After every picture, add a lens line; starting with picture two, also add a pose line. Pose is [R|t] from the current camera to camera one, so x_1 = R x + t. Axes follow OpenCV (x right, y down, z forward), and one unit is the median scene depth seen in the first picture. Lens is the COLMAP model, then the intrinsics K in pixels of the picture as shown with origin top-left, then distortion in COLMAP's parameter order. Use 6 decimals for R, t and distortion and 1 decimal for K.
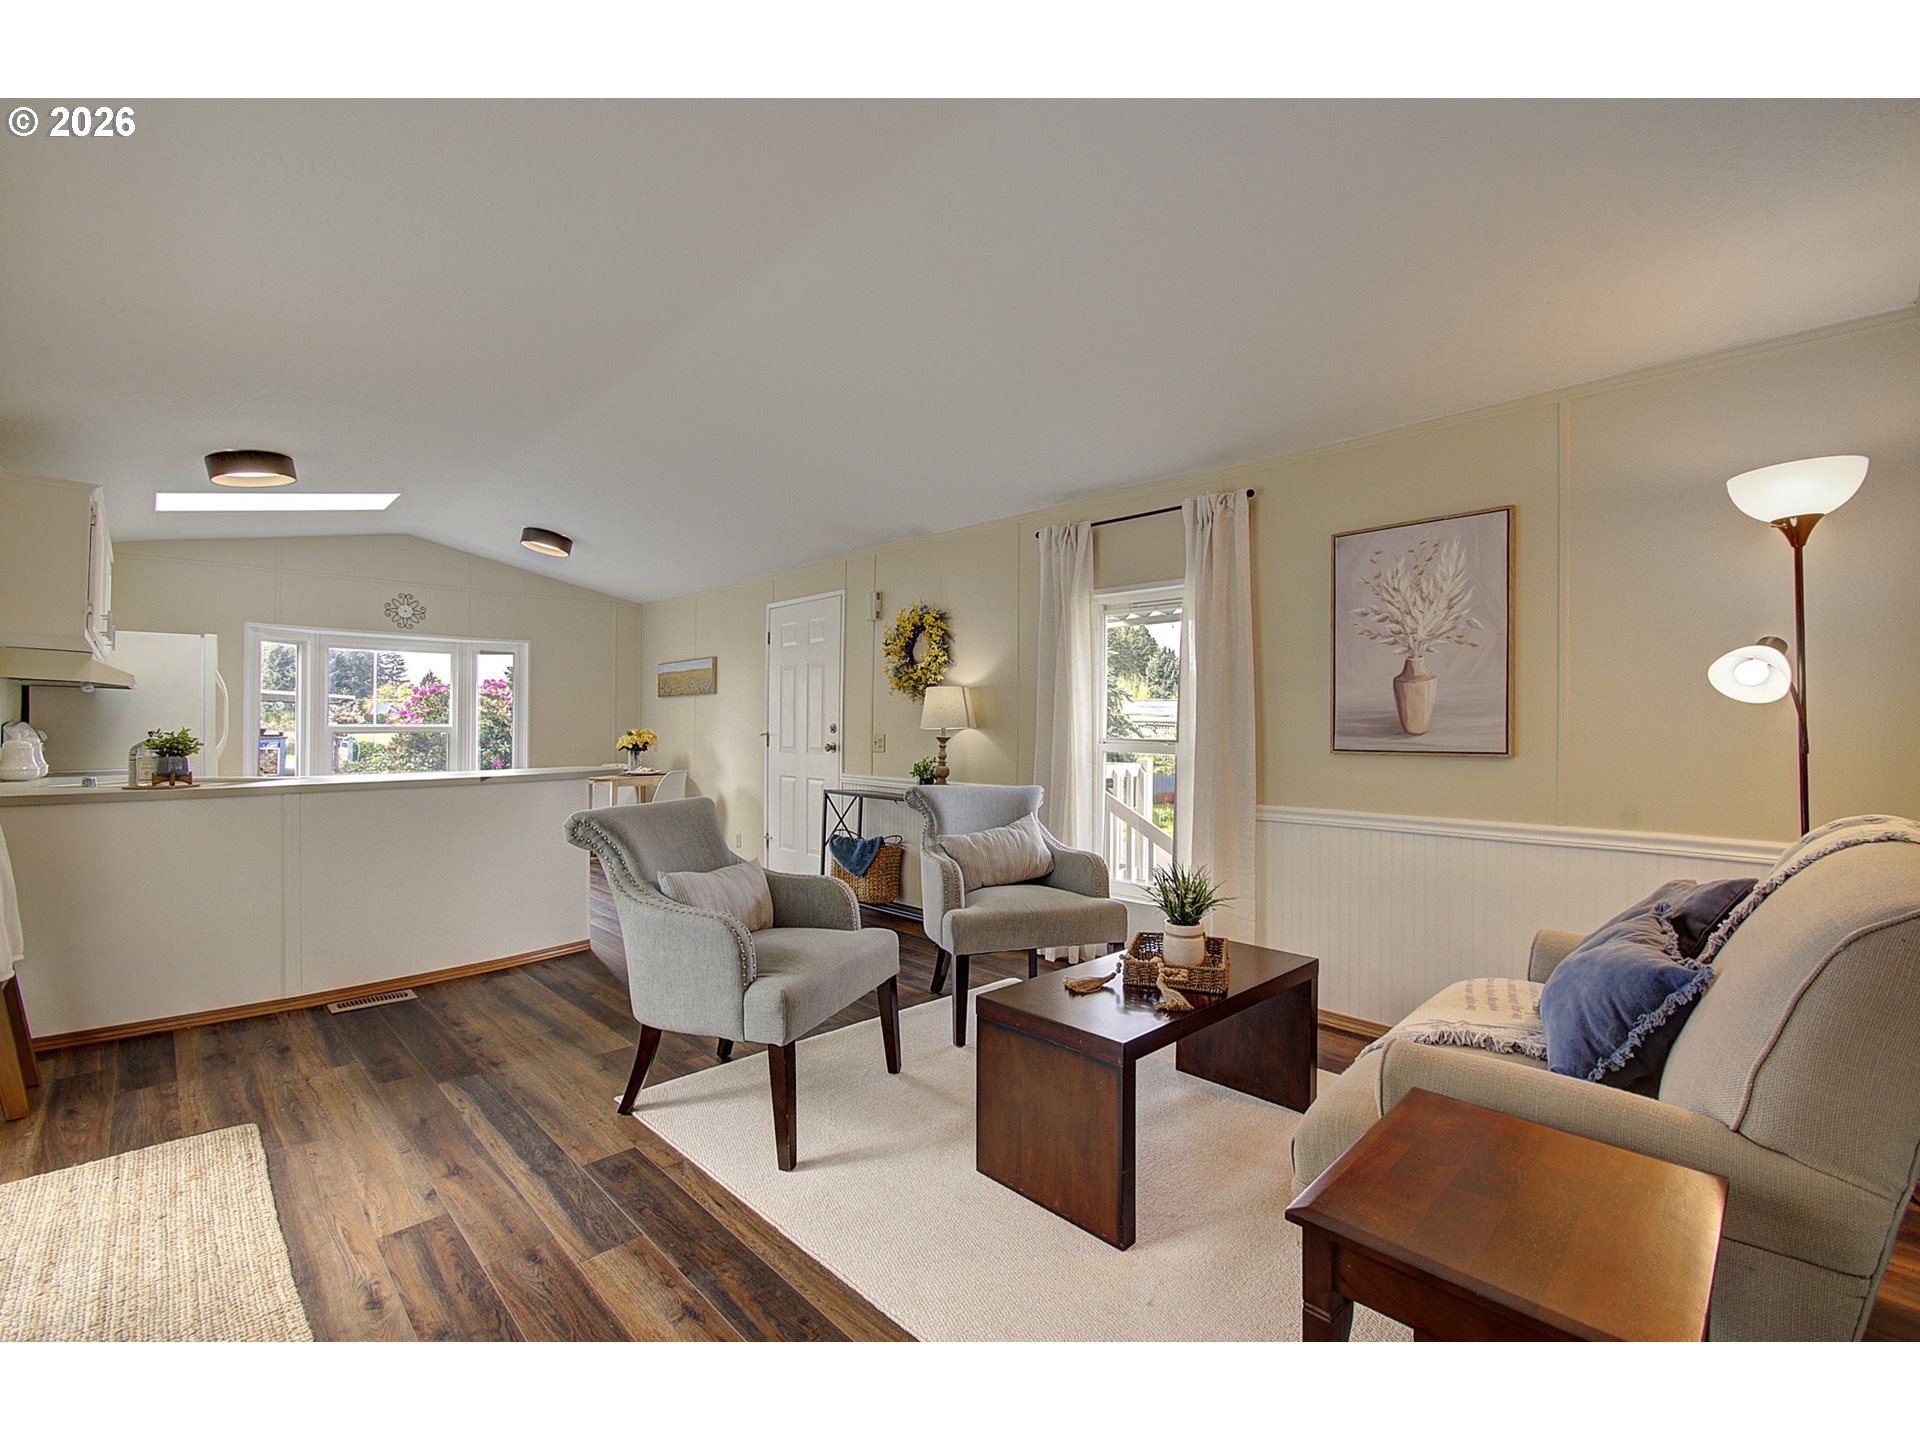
lens RADIAL K [[844.1, 0, 960.0], [0, 844.1, 720.0], [0, 0, 1]] dist [0.001180, 0.000235]
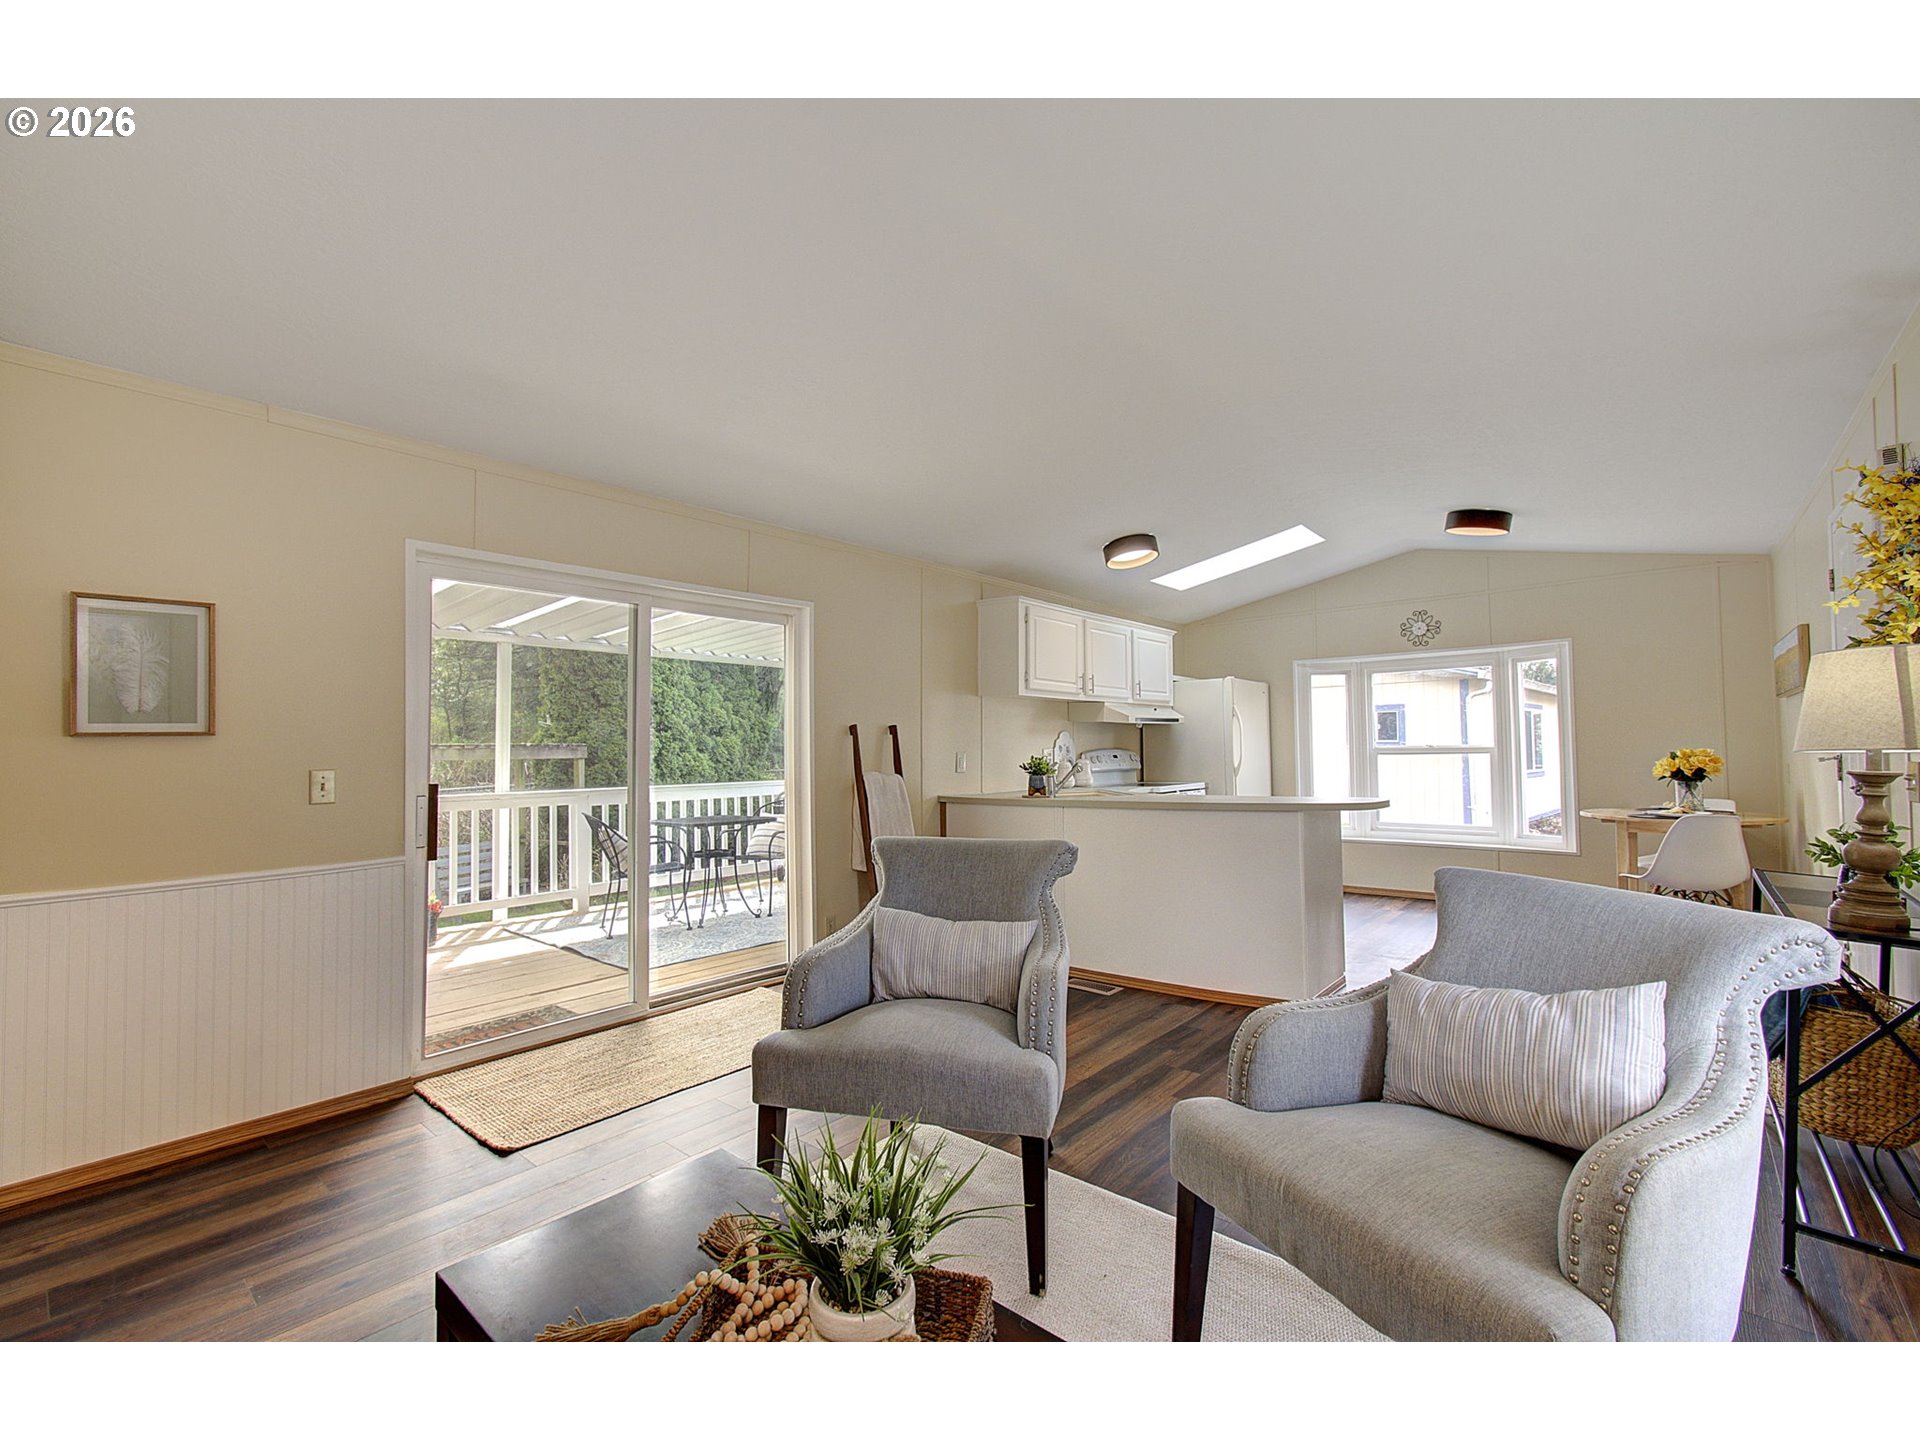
lens RADIAL K [[844.1, 0, 960.0], [0, 844.1, 720.0], [0, 0, 1]] dist [0.001180, 0.000235]
pose [[0.099122, -0.036981, -0.994388, 0.260889], [0.022089, 0.999145, -0.034956, -0.001746], [0.994830, -0.018500, 0.099854, 0.387824]]
